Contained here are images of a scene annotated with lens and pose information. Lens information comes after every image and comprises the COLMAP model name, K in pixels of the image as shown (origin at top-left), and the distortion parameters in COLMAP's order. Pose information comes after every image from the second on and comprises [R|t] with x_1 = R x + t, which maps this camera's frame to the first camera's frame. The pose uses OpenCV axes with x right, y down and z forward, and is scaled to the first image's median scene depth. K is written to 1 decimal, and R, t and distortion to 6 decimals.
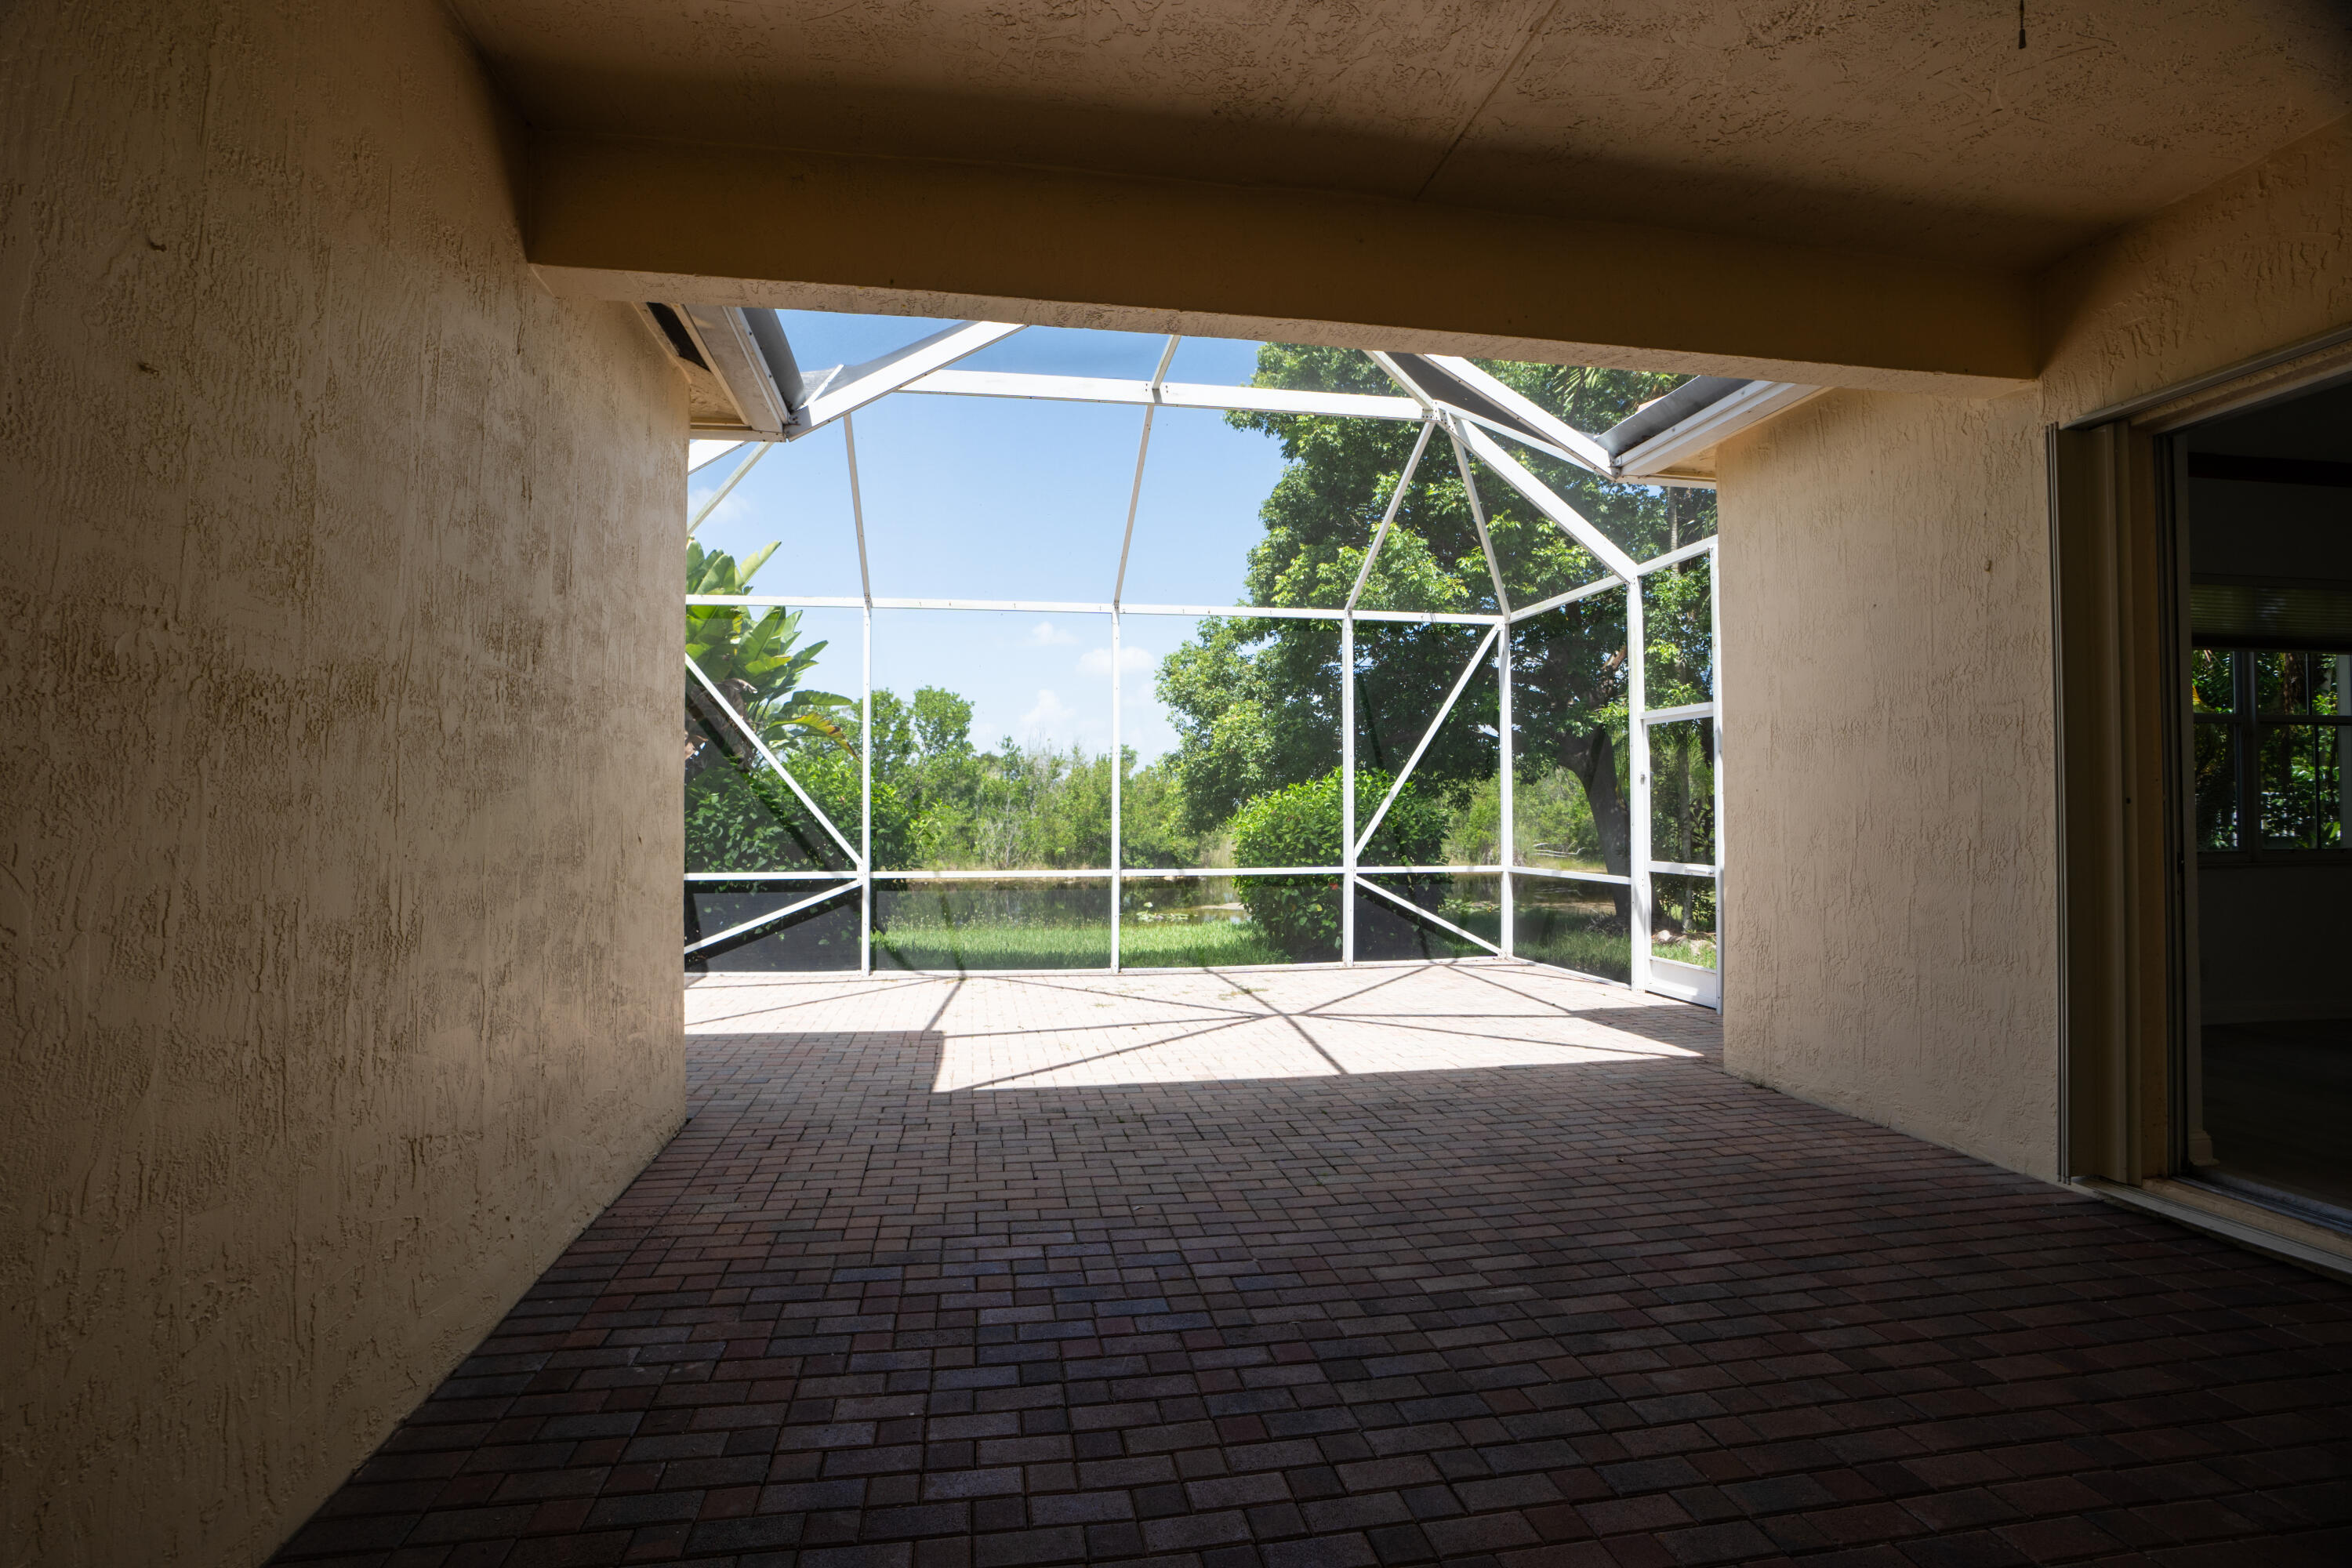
lens RADIAL K [[1070.4, 0, 1147.1], [0, 1070.4, 787.0], [0, 0, 1]] dist [-0.066725, 0.022642]
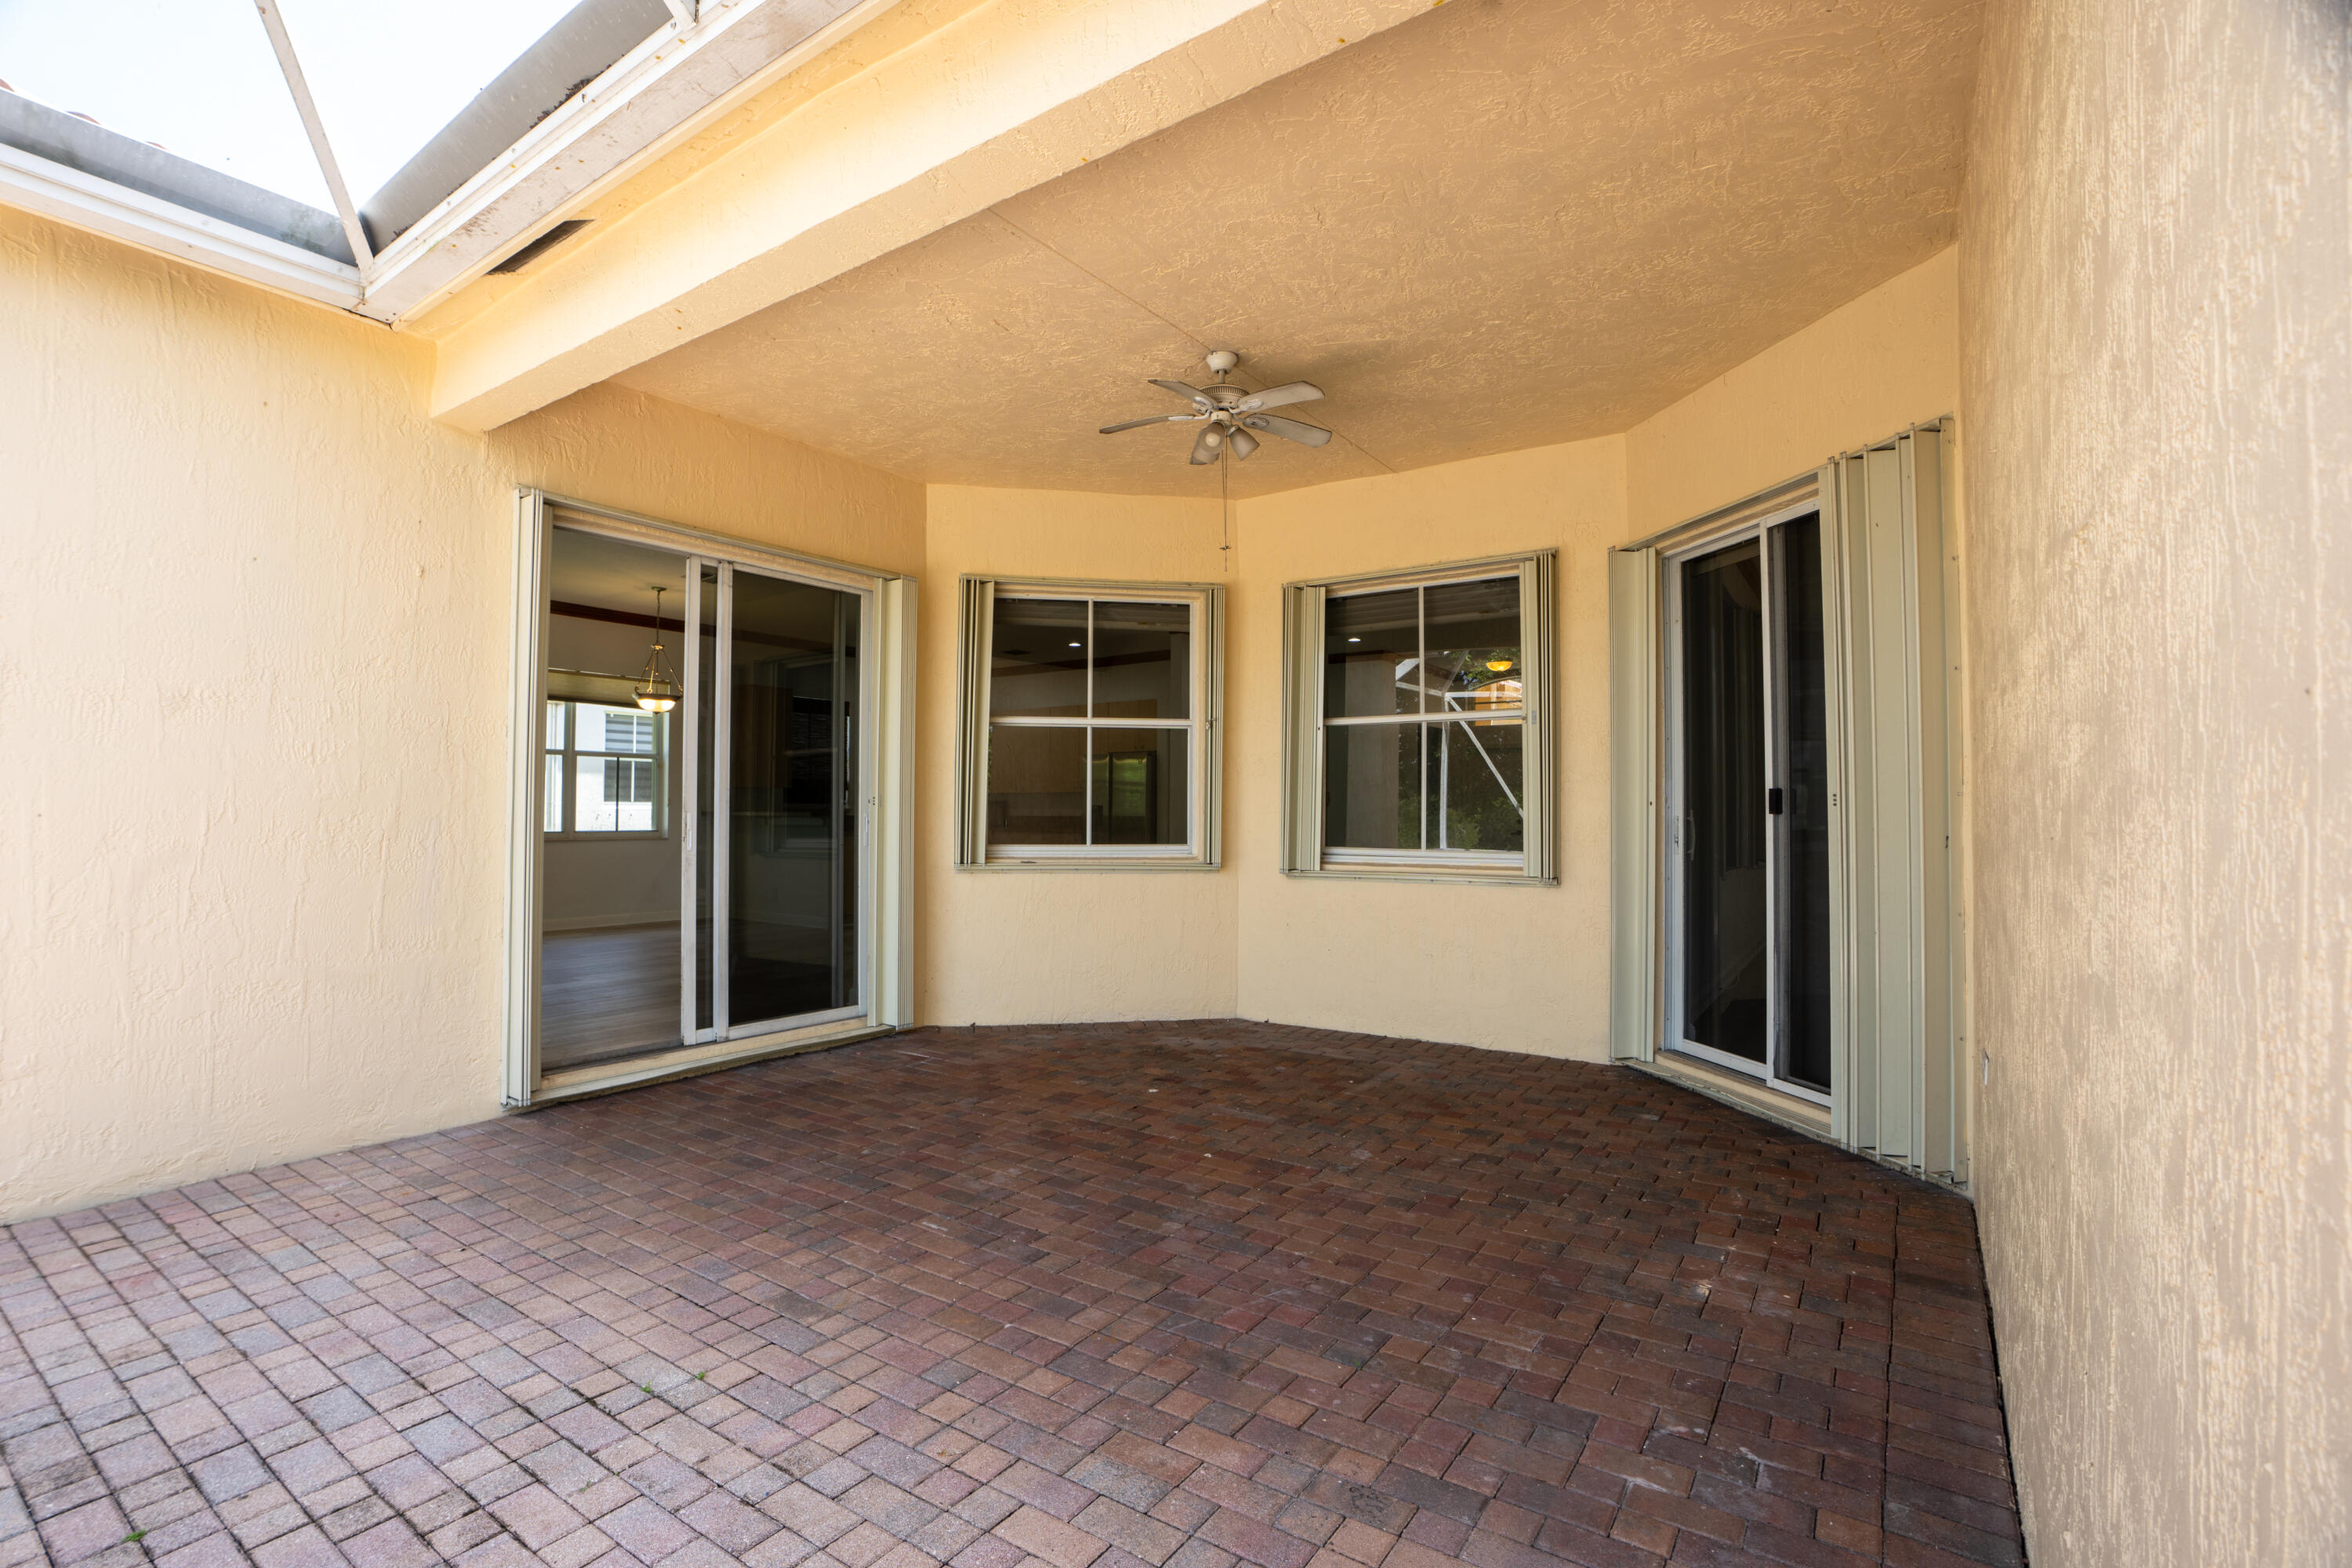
lens RADIAL K [[1070.4, 0, 1147.1], [0, 1070.4, 787.0], [0, 0, 1]] dist [-0.066725, 0.022642]
pose [[-0.715245, 0.015580, 0.698700, -0.452097], [-0.018595, 0.998973, -0.041310, 0.036985], [-0.698627, -0.042539, -0.714221, 1.209422]]
